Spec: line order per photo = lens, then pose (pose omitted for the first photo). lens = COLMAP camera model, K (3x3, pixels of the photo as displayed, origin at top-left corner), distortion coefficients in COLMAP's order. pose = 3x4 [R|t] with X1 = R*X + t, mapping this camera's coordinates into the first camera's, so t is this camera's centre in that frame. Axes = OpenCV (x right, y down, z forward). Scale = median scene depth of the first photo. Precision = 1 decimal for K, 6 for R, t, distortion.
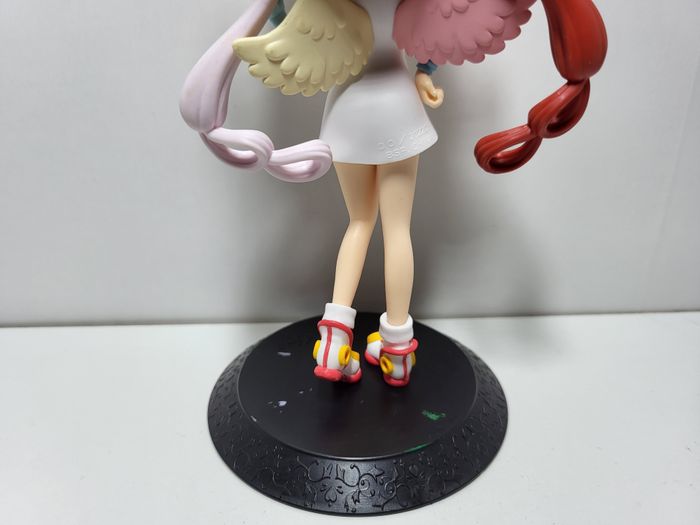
lens RADIAL K [[585.7, 0, 345.7], [0, 585.7, 265.3], [0, 0, 1]] dist [-0.047078, -0.001049]
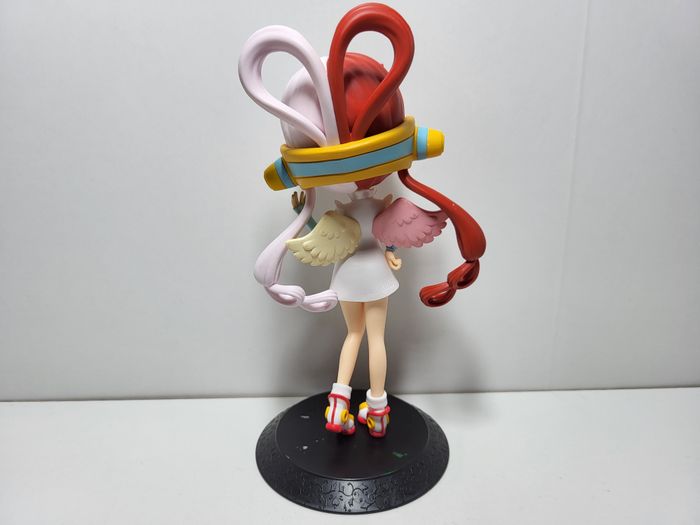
lens RADIAL K [[585.7, 0, 353.8], [0, 585.7, 255.7], [0, 0, 1]] dist [-0.047078, -0.001049]
pose [[0.999923, 0.004938, 0.011386, 0.003823], [-0.003157, 0.988469, -0.151393, -0.045626], [-0.012002, 0.151345, 0.988408, -0.740593]]
